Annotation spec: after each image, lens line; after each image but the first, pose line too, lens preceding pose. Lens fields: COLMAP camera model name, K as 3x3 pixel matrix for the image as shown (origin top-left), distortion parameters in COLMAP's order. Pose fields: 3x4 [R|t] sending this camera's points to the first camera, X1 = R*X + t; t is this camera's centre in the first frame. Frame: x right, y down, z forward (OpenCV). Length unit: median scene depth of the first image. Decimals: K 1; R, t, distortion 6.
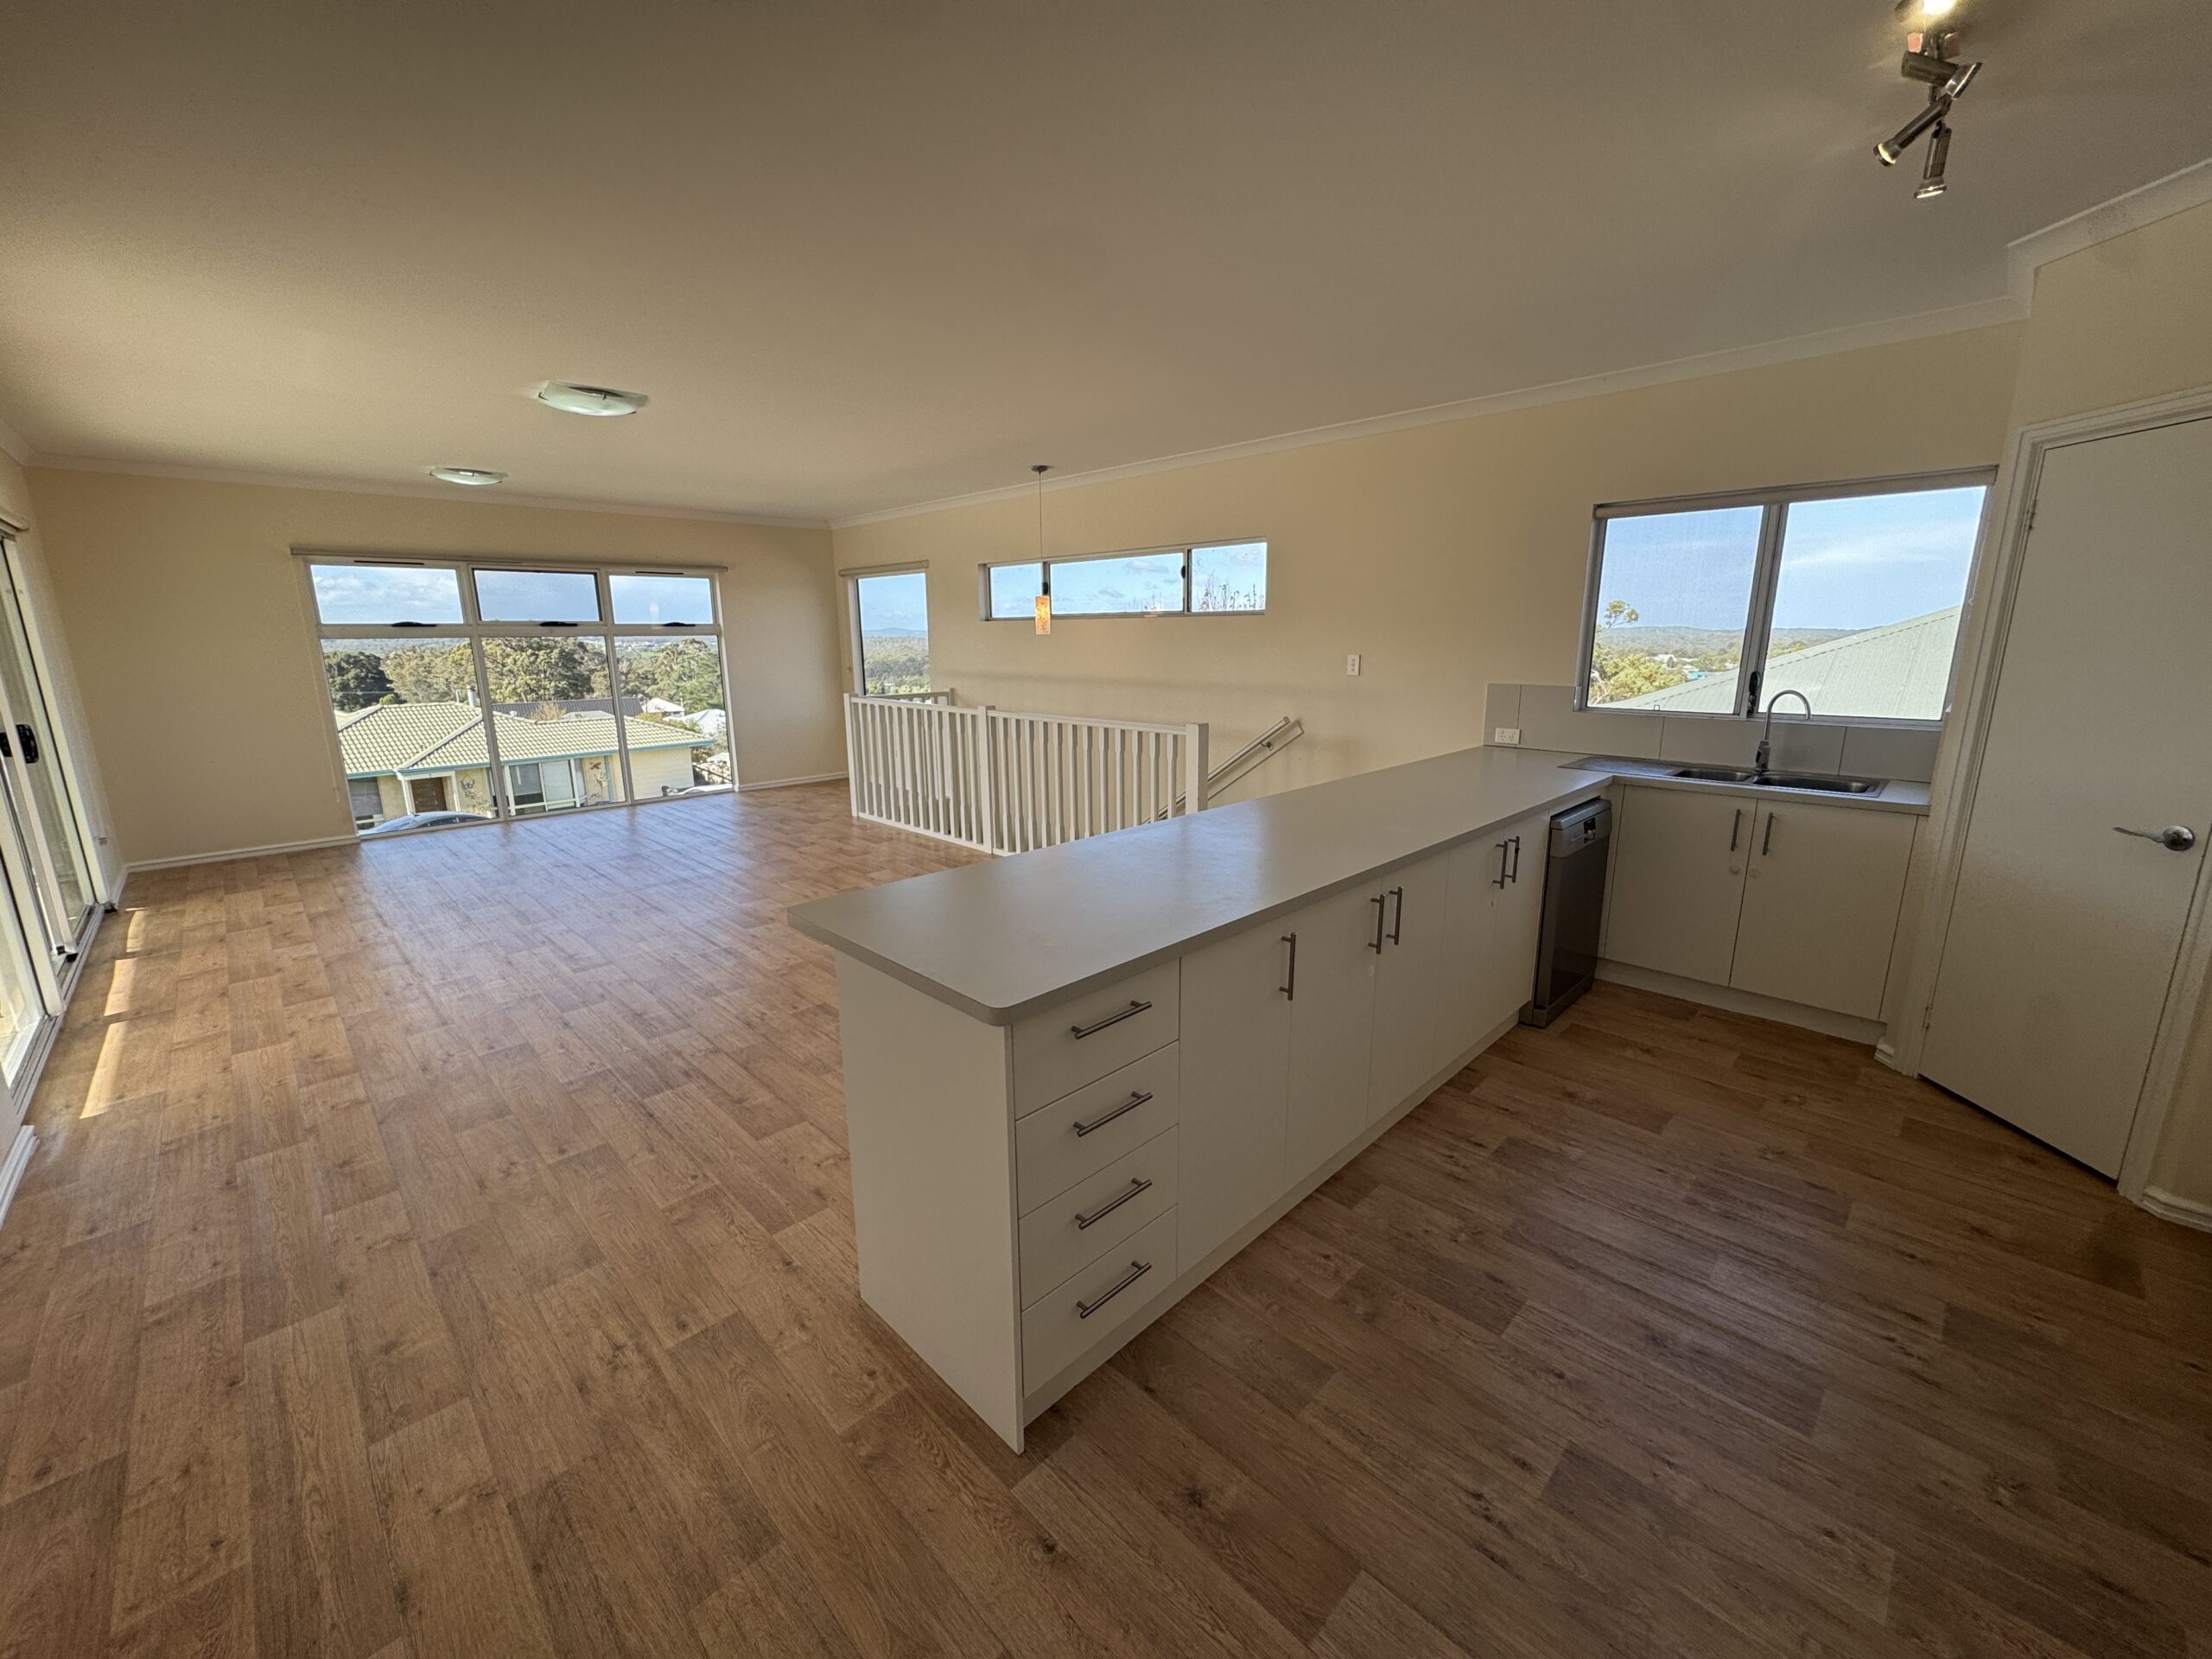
lens RADIAL K [[881.9, 0, 1096.4], [0, 881.9, 818.3], [0, 0, 1]] dist [-0.000395, -0.000977]
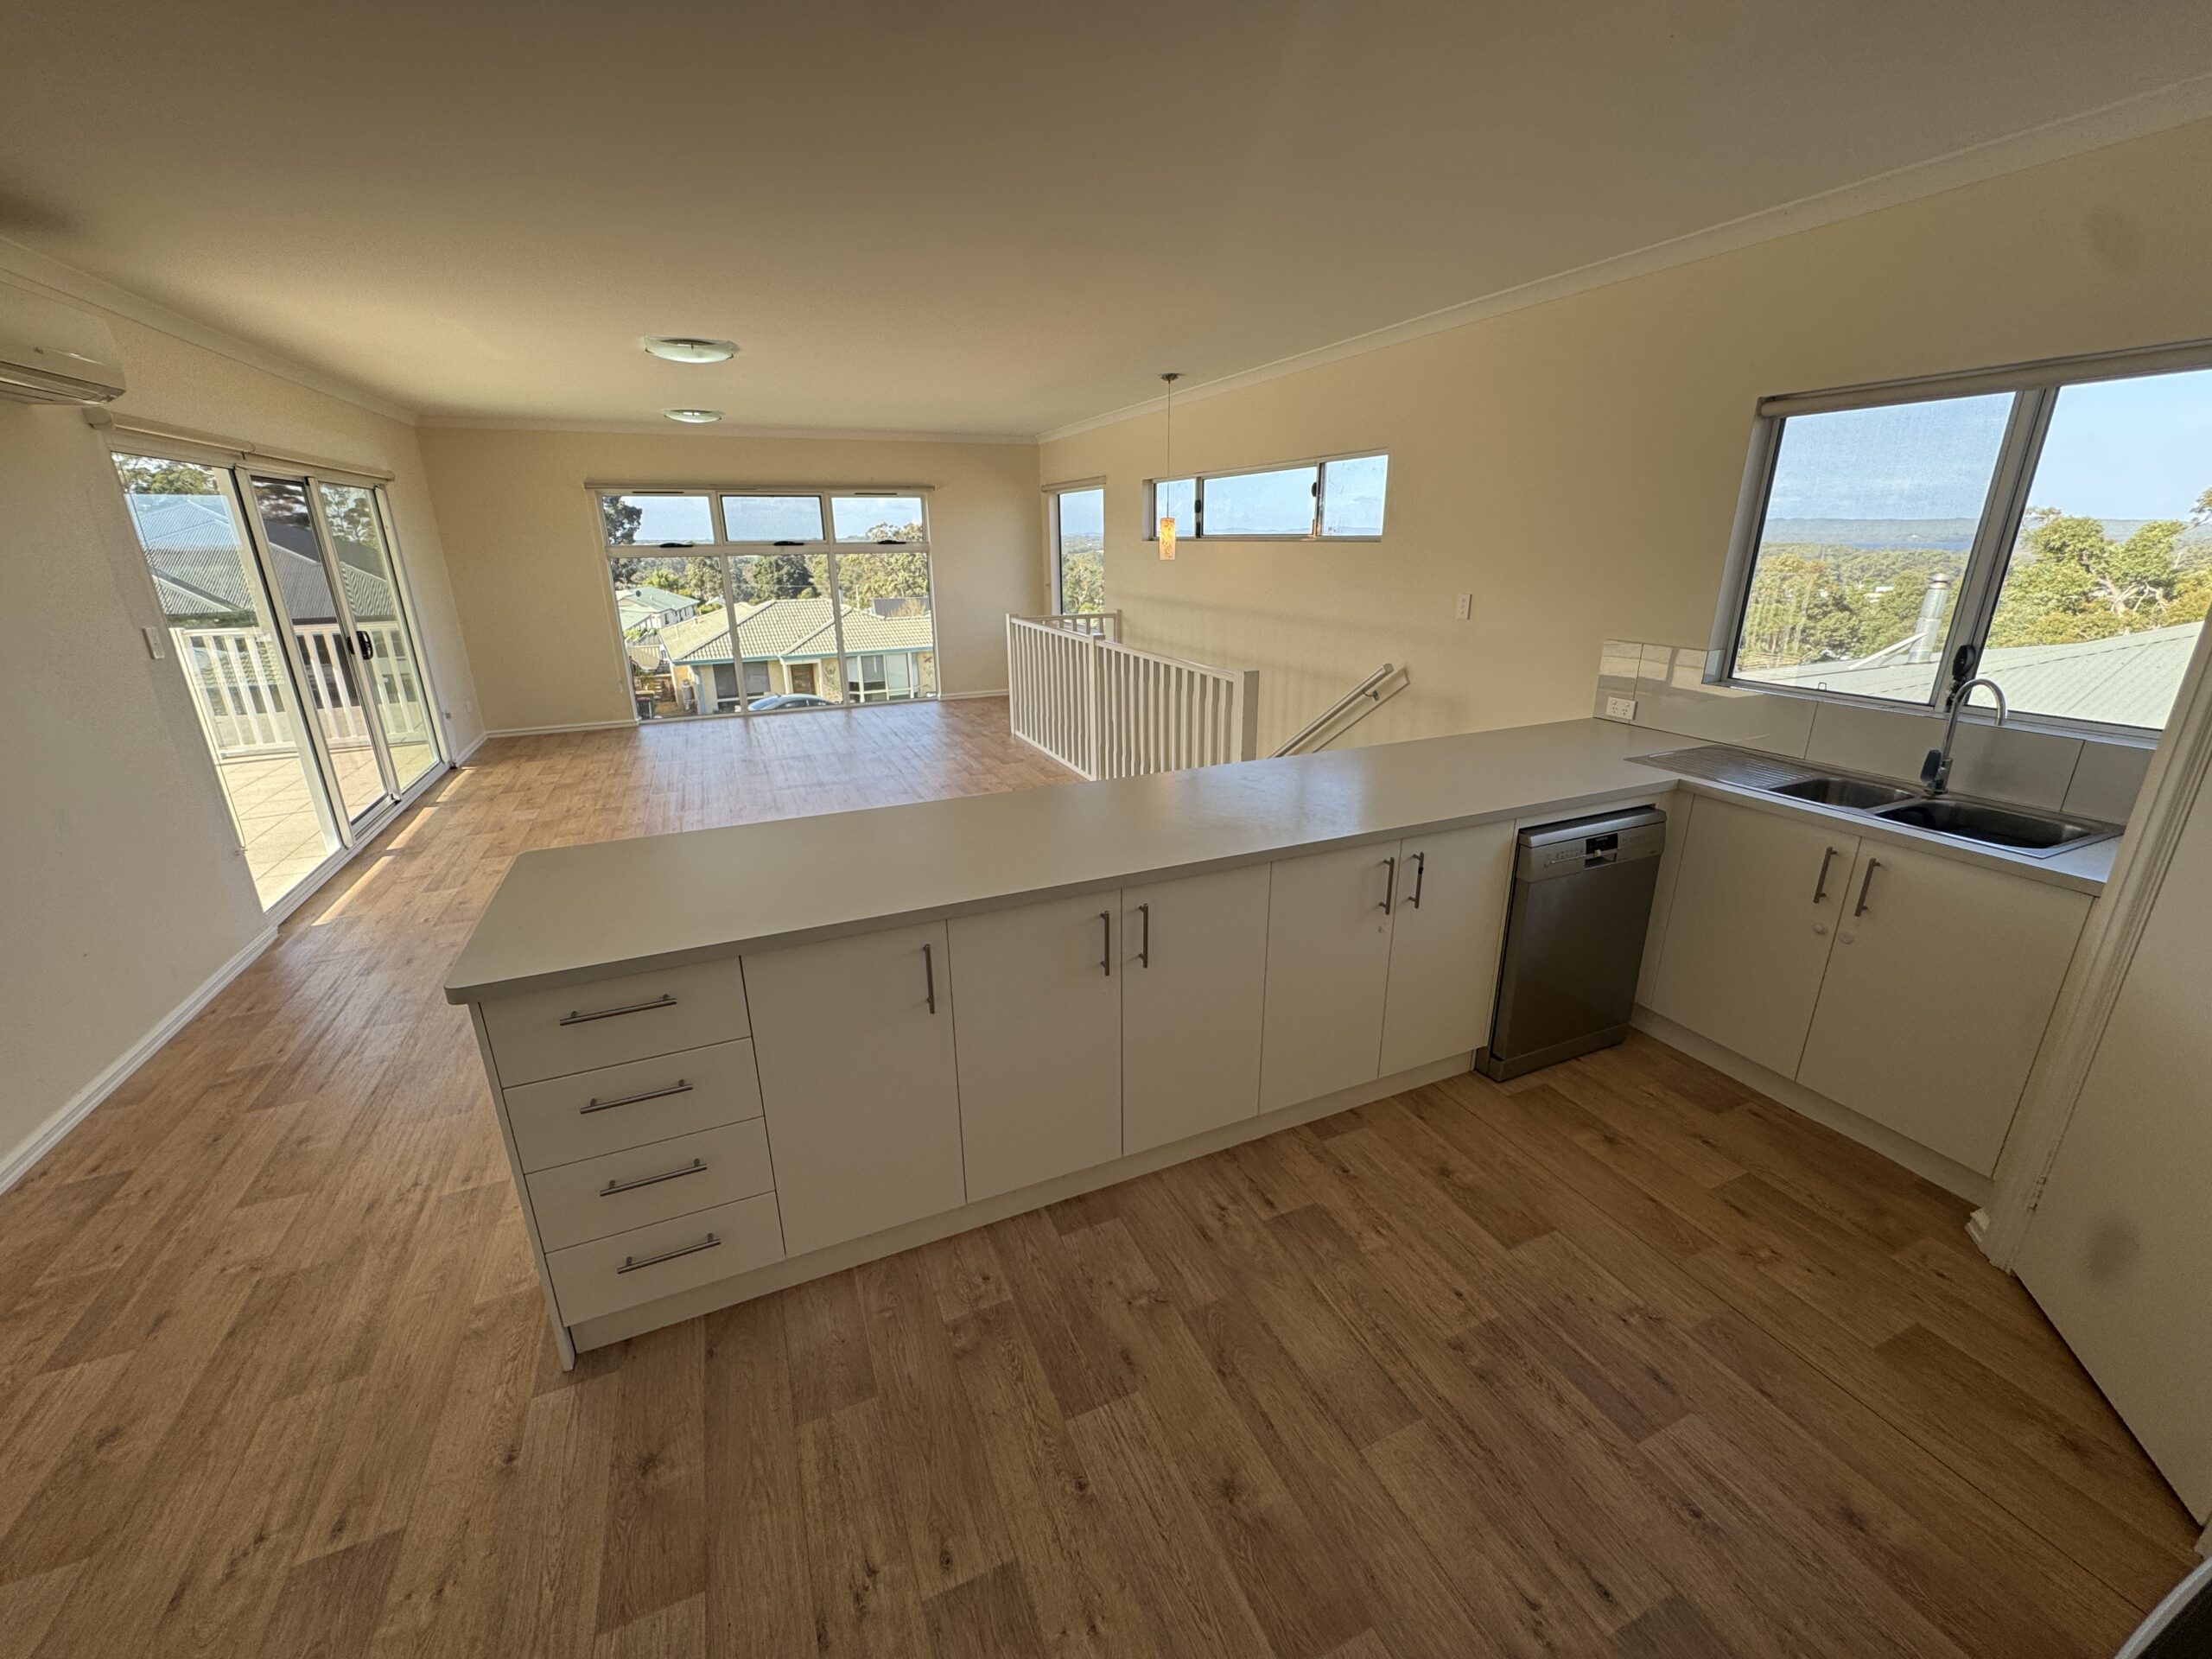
lens RADIAL K [[881.9, 0, 1096.8], [0, 881.9, 817.8], [0, 0, 1]] dist [-0.000395, -0.000977]
pose [[0.931401, 0.109101, -0.347258, 0.383683], [-0.071965, 0.990386, 0.118138, -0.068523], [0.356809, -0.085044, 0.930298, 0.118085]]
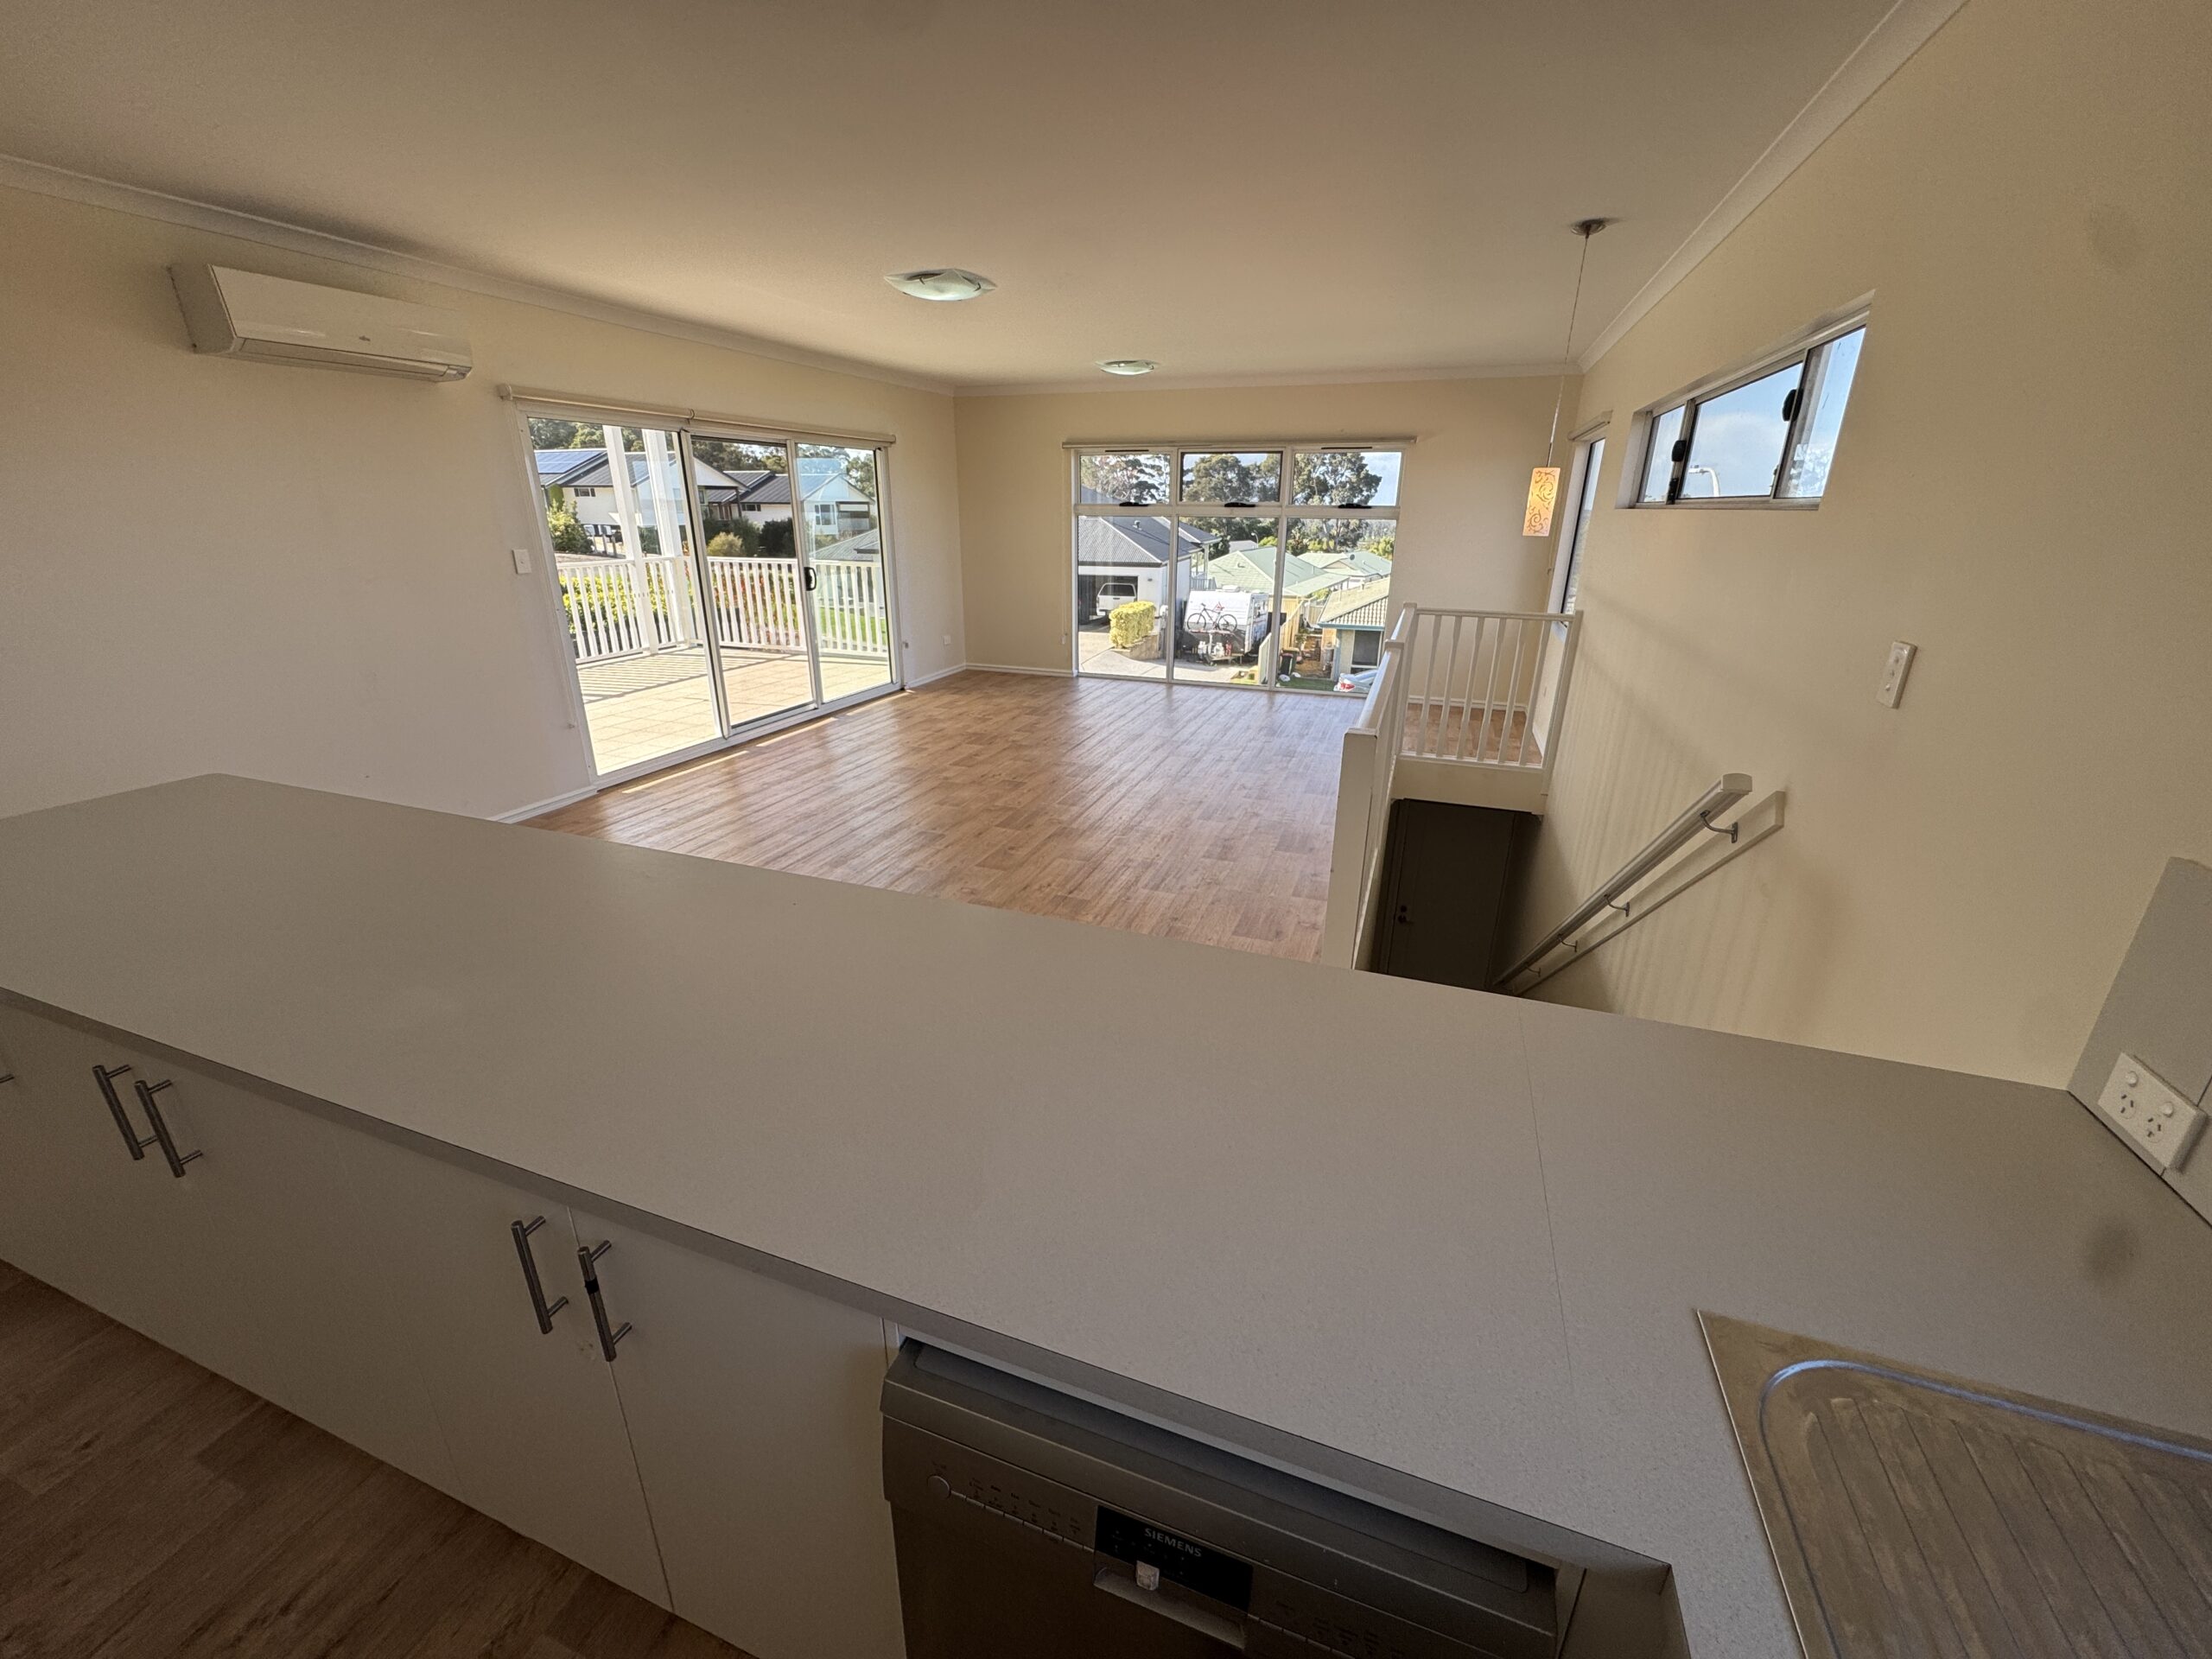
lens RADIAL K [[881.9, 0, 1098.4], [0, 881.9, 810.4], [0, 0, 1]] dist [-0.000395, -0.000977]
pose [[0.420767, 0.308155, -0.853226, 0.633144], [-0.199477, 0.948947, 0.244354, -0.201501], [0.884965, 0.067383, 0.460756, 0.809807]]
